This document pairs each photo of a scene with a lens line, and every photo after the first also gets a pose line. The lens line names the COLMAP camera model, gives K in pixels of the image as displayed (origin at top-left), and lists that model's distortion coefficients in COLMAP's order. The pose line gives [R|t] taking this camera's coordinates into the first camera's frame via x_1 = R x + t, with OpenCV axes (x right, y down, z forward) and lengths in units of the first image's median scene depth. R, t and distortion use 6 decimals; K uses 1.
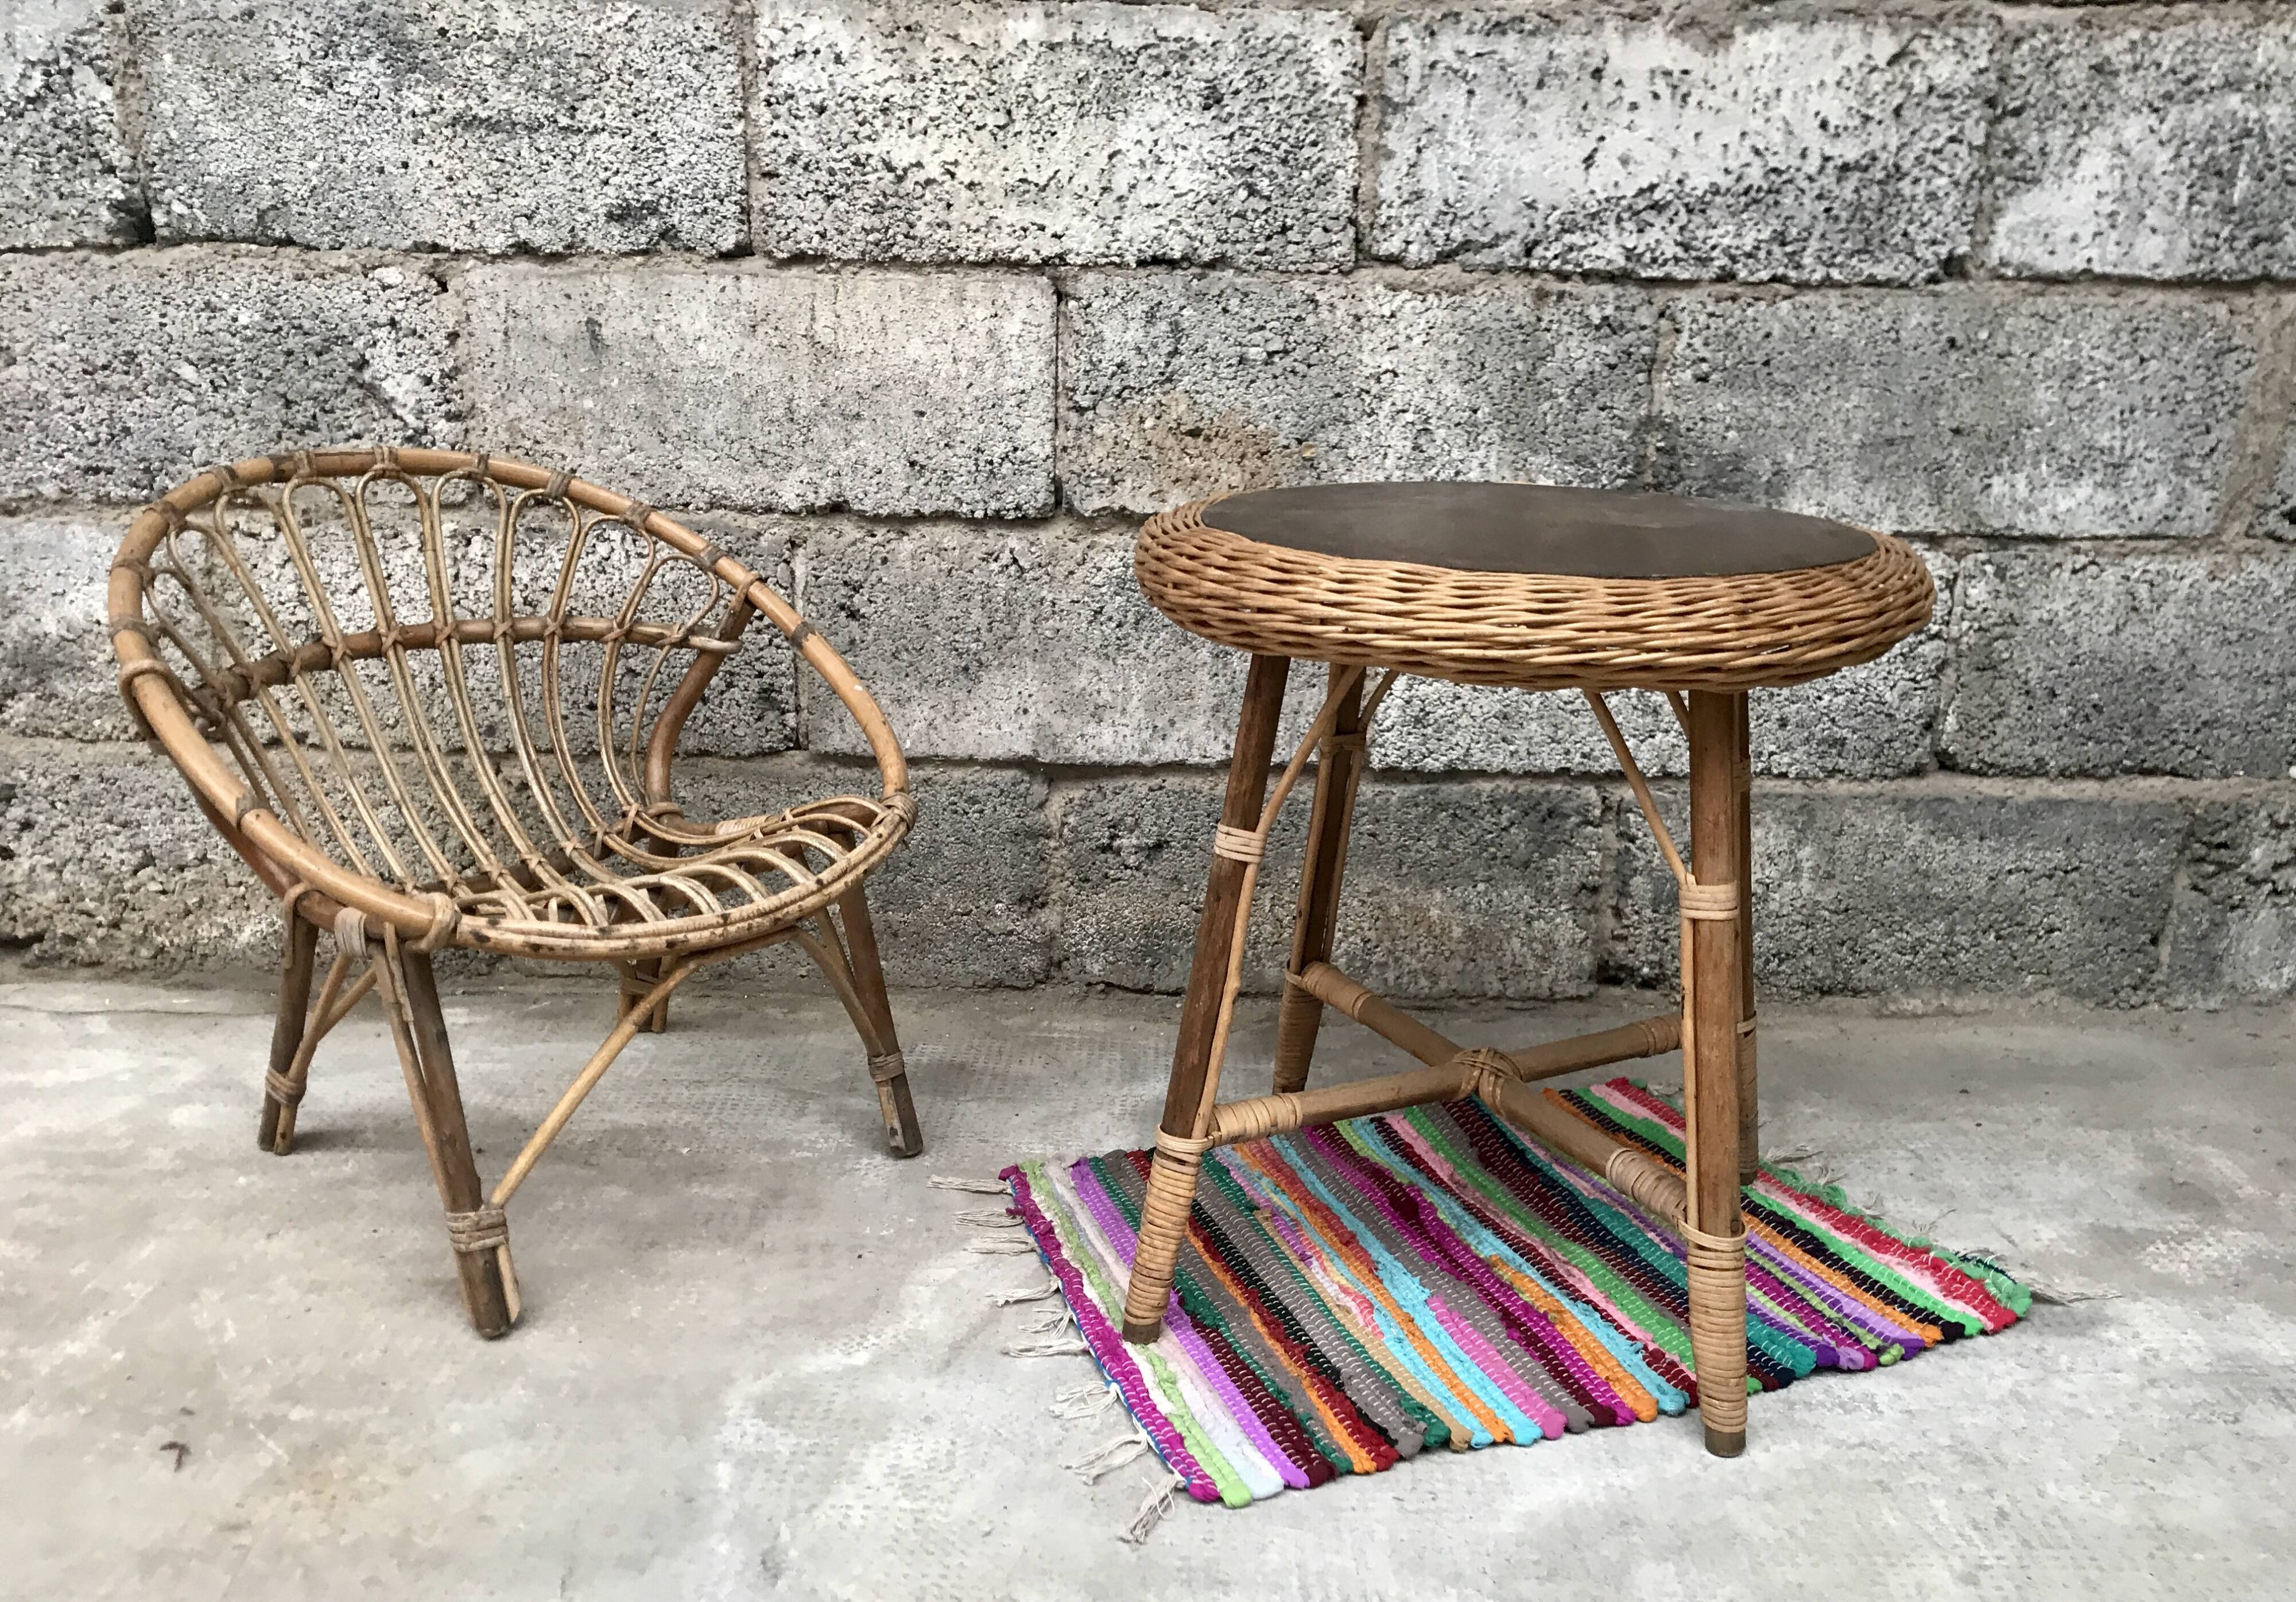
lens RADIAL K [[1918.4, 0, 1138.2], [0, 1918.4, 873.6], [0, 0, 1]] dist [0.001250, 0.013151]
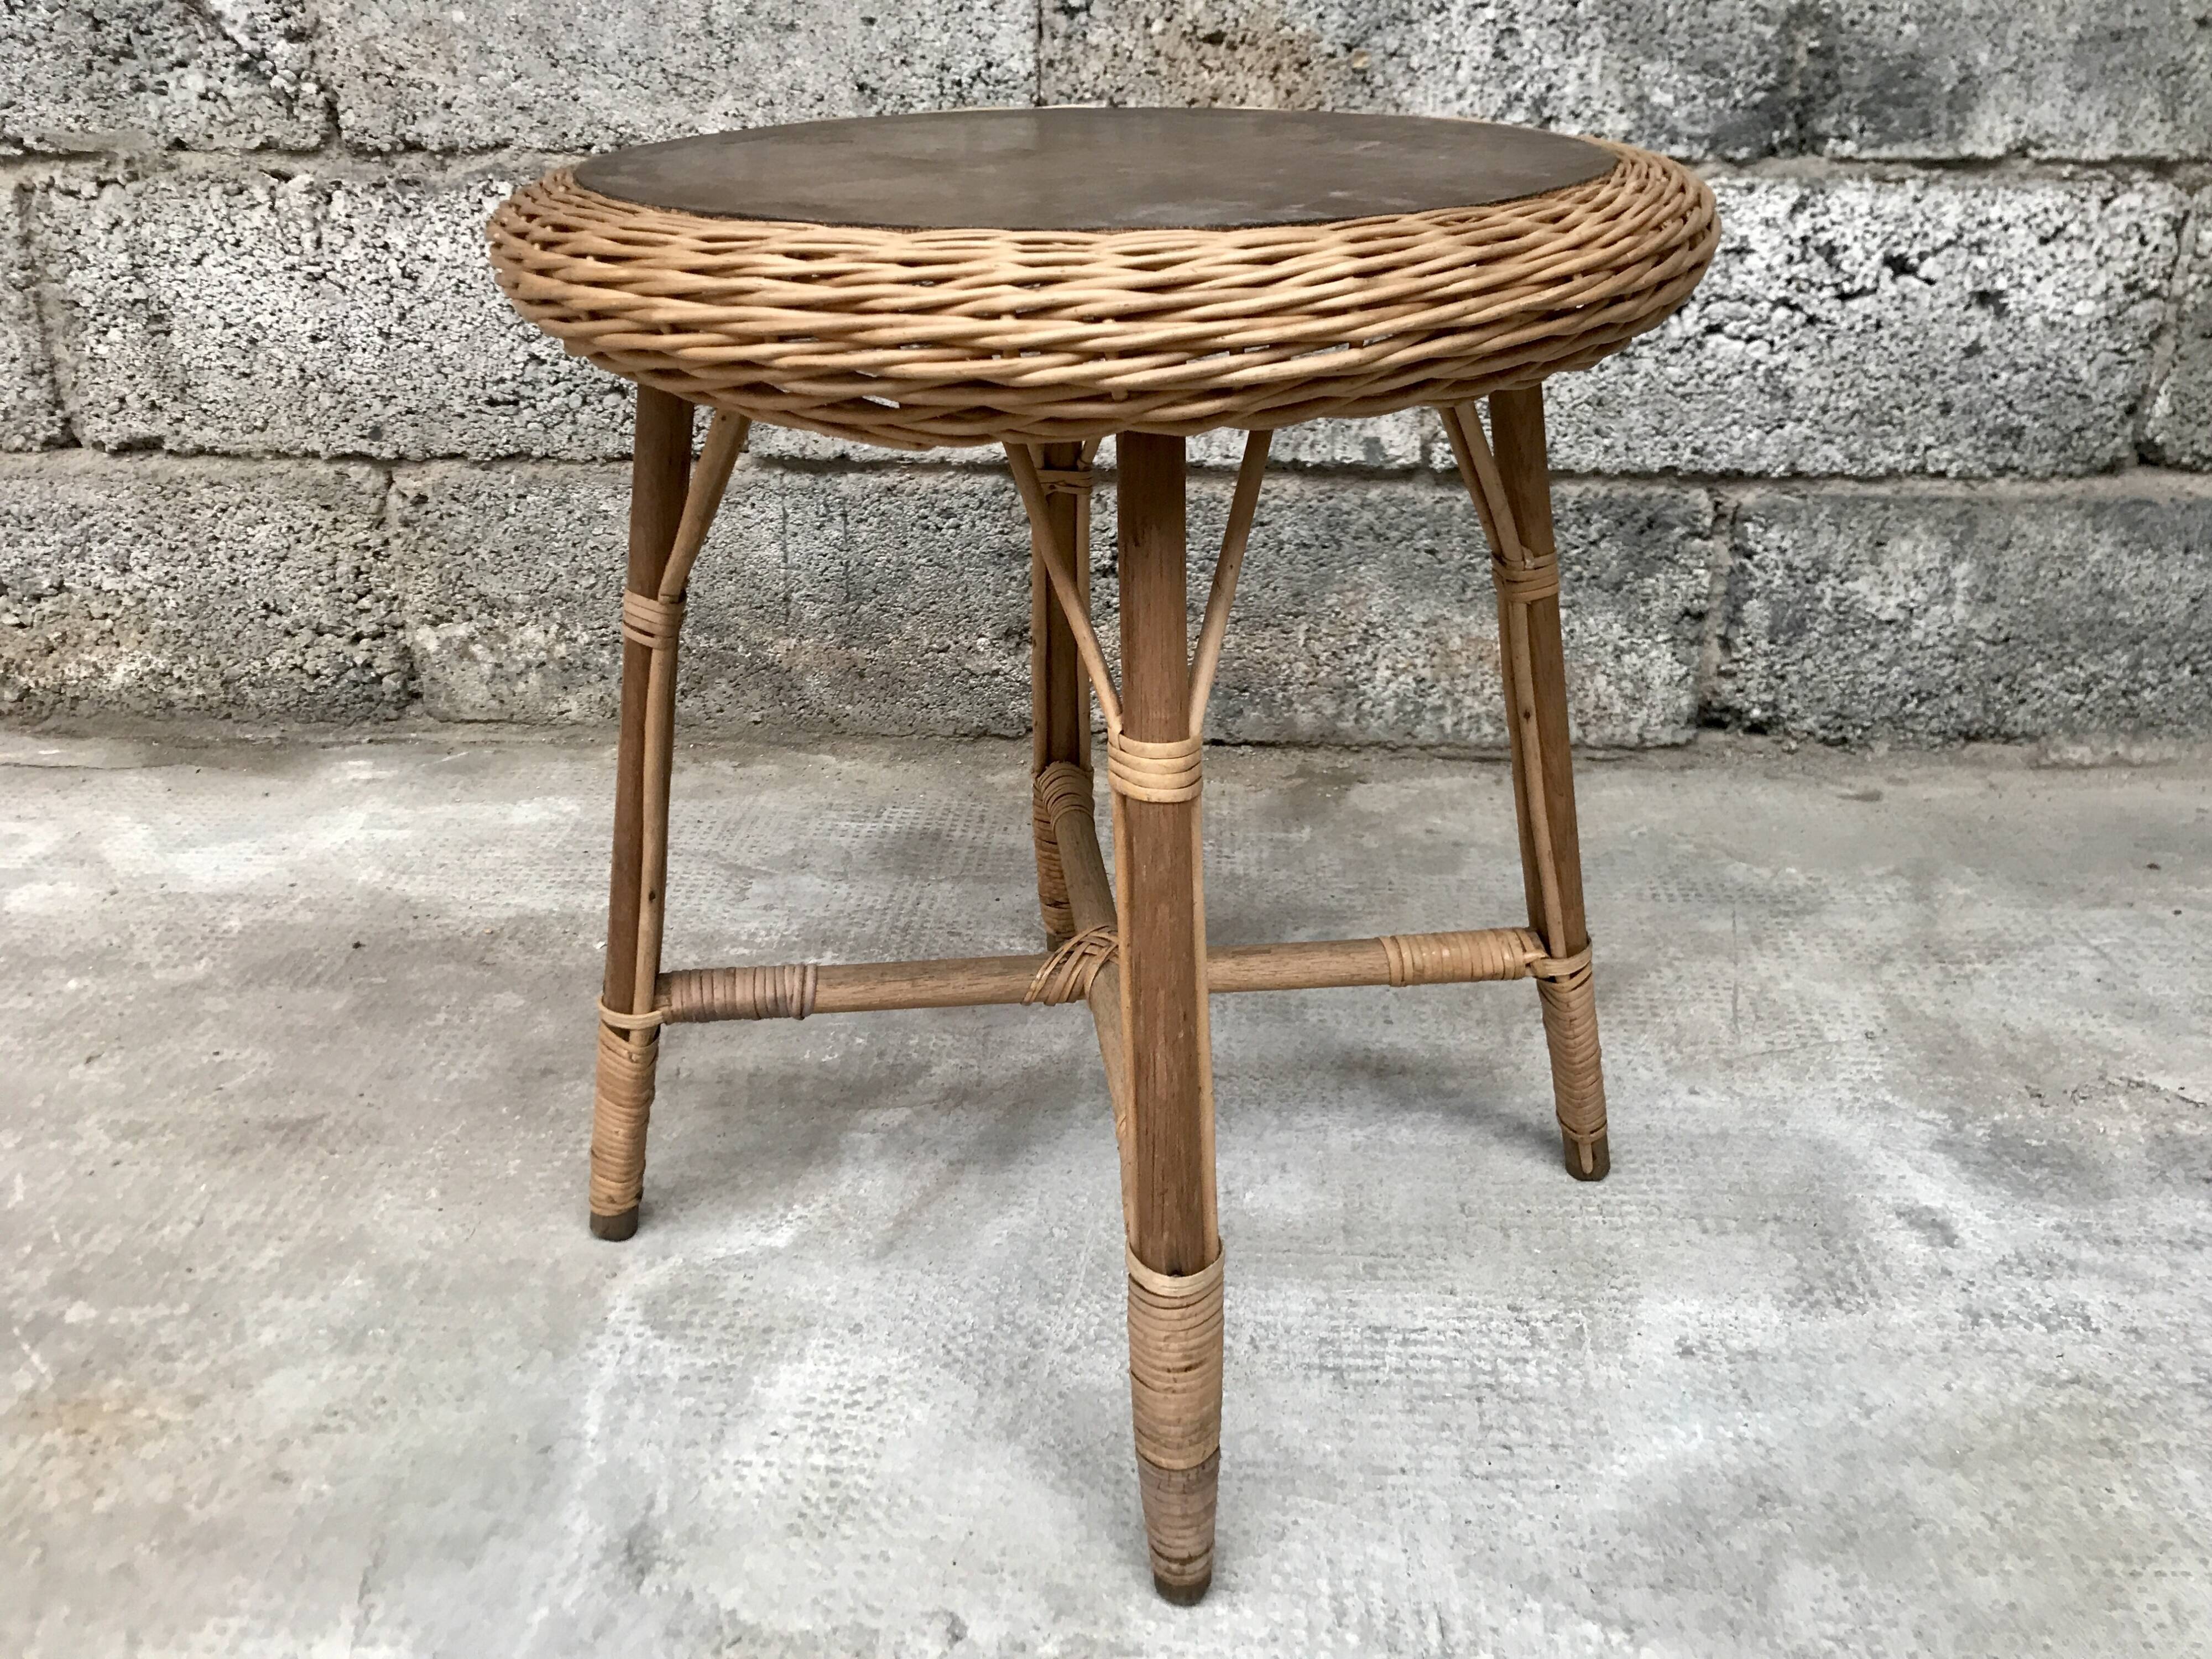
lens RADIAL K [[1848.3, 0, 1094.5], [0, 1848.3, 834.6], [0, 0, 1]] dist [0.000085, 0.011517]
pose [[0.998956, 0.000720, -0.045682, 0.014977], [0.006051, 0.988982, 0.147909, -0.019363], [0.045285, -0.148031, 0.987945, 0.199951]]
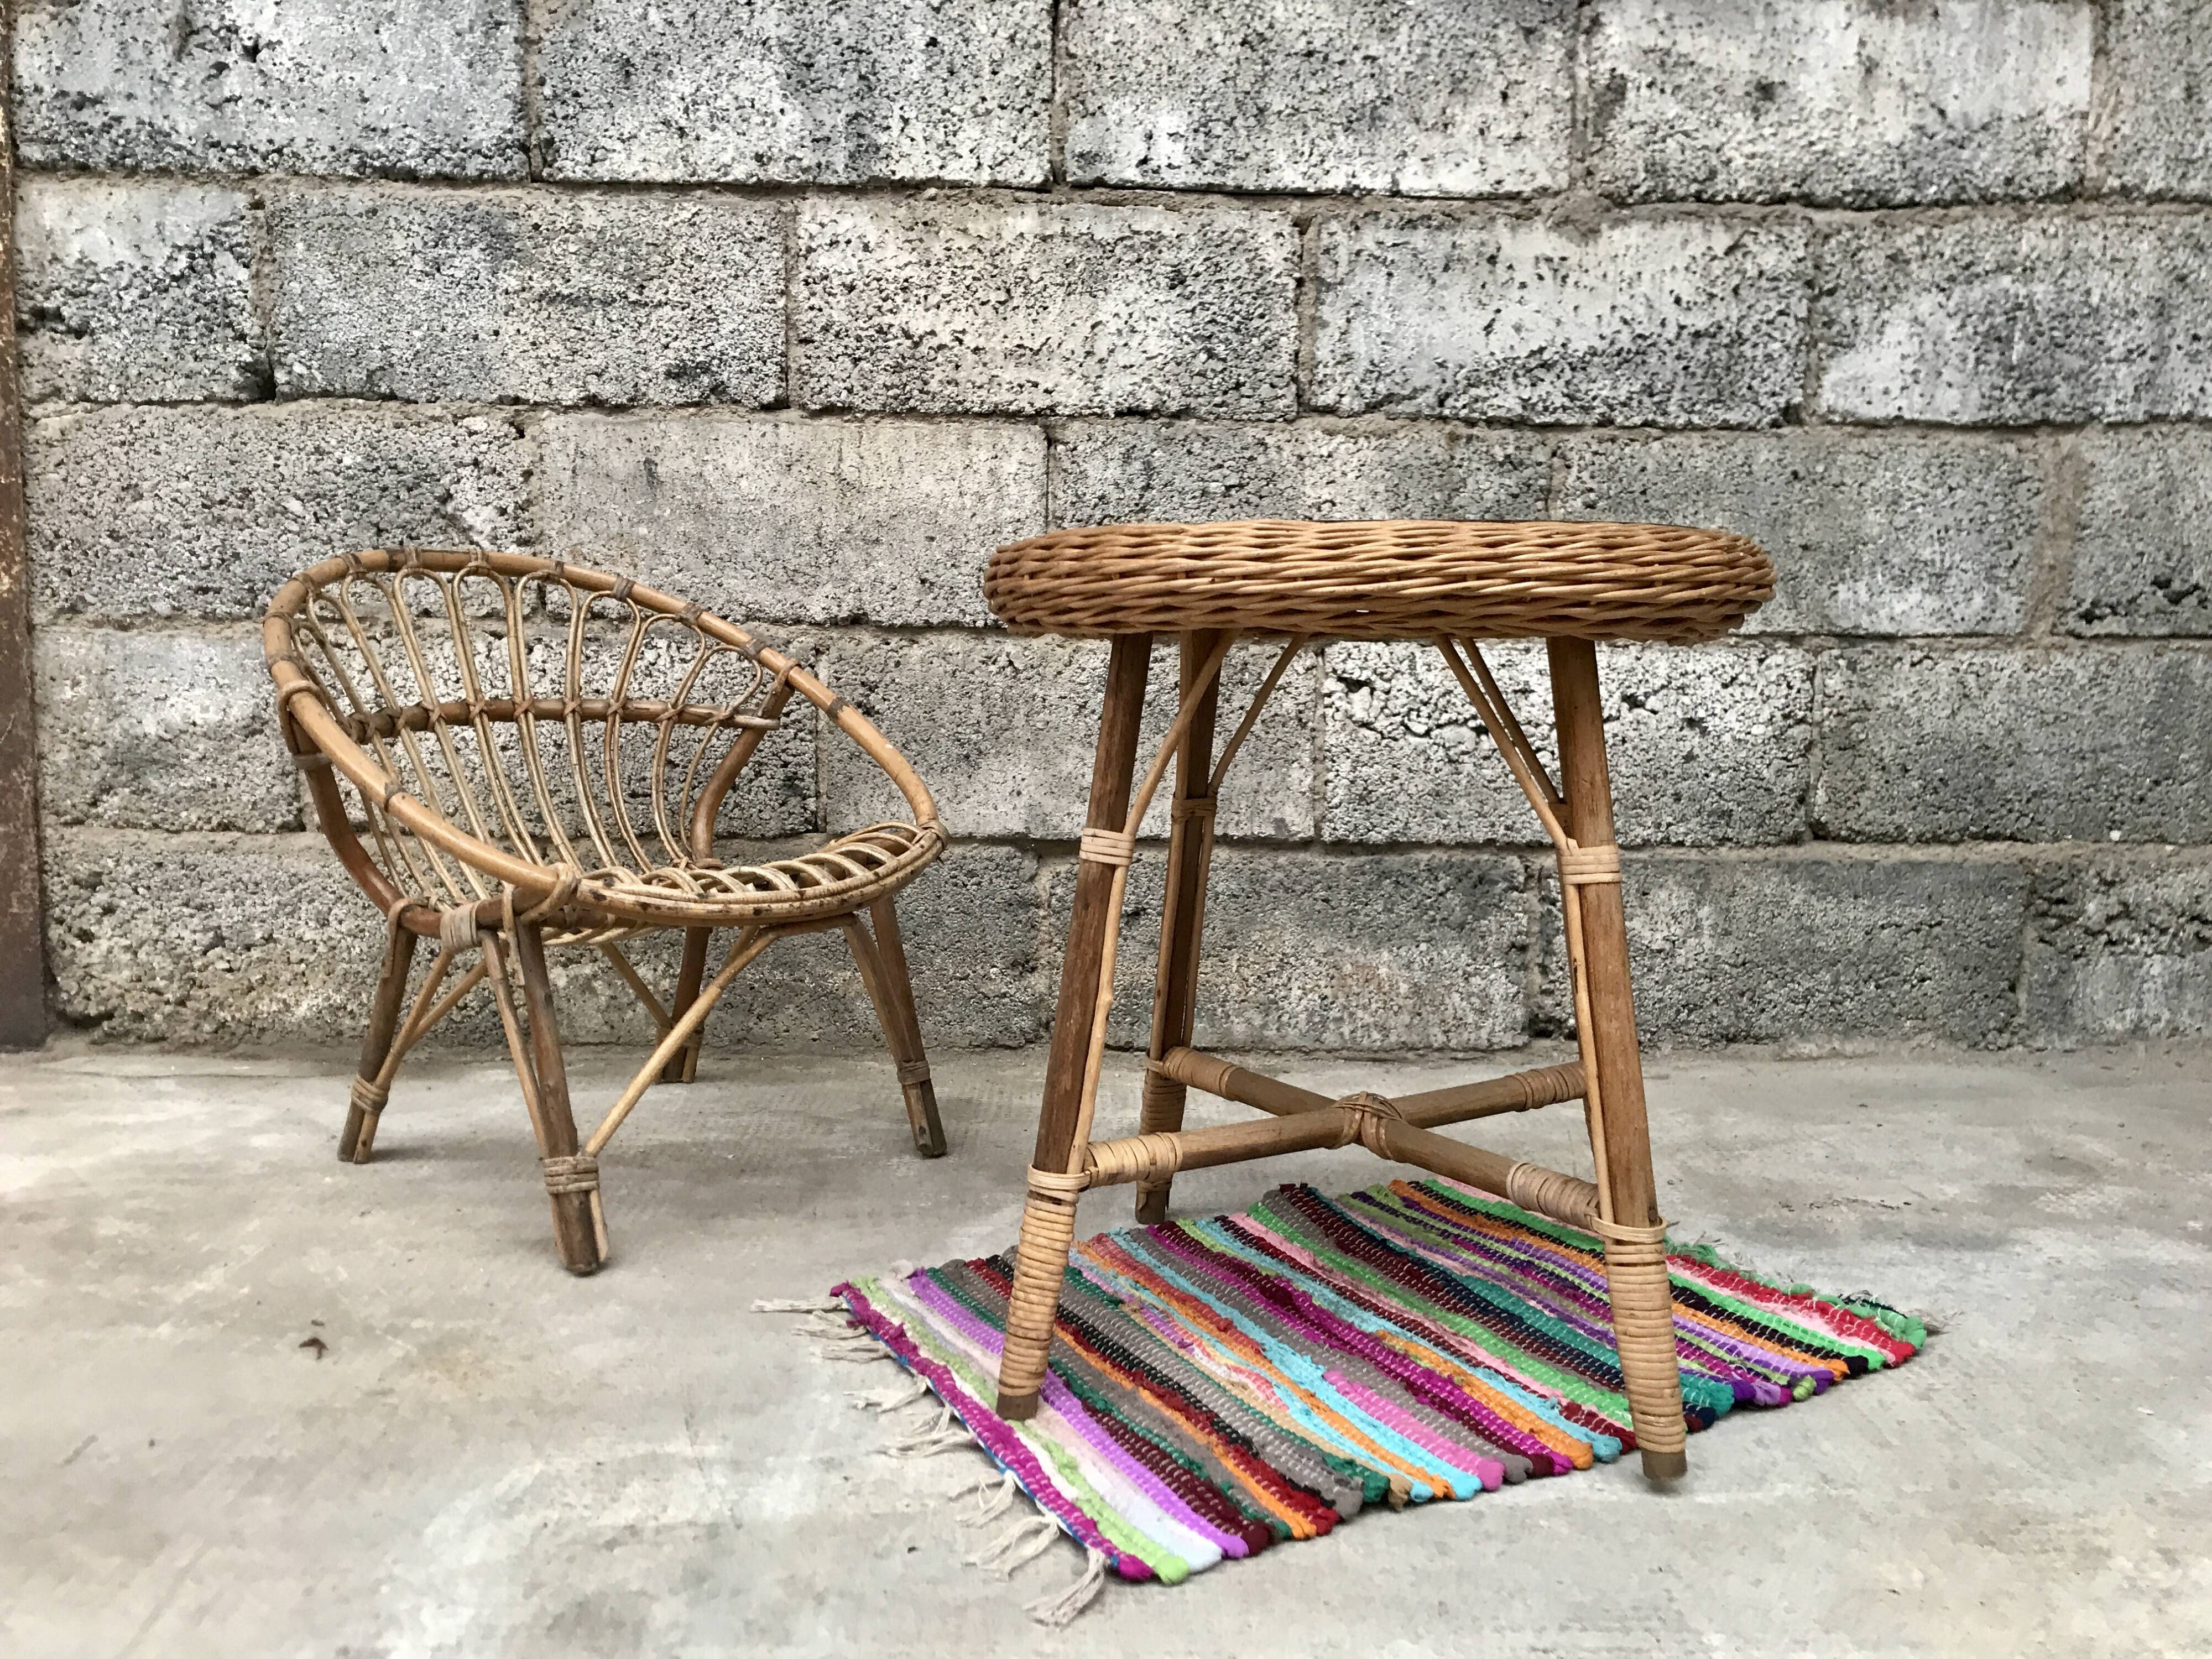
lens RADIAL K [[1848.3, 0, 1093.7], [0, 1848.3, 826.4], [0, 0, 1]] dist [0.000085, 0.011517]
pose [[0.999027, -0.010077, 0.042934, -0.065142], [0.017641, 0.983577, -0.179622, 0.138236], [-0.040419, 0.180205, 0.982798, -0.076968]]
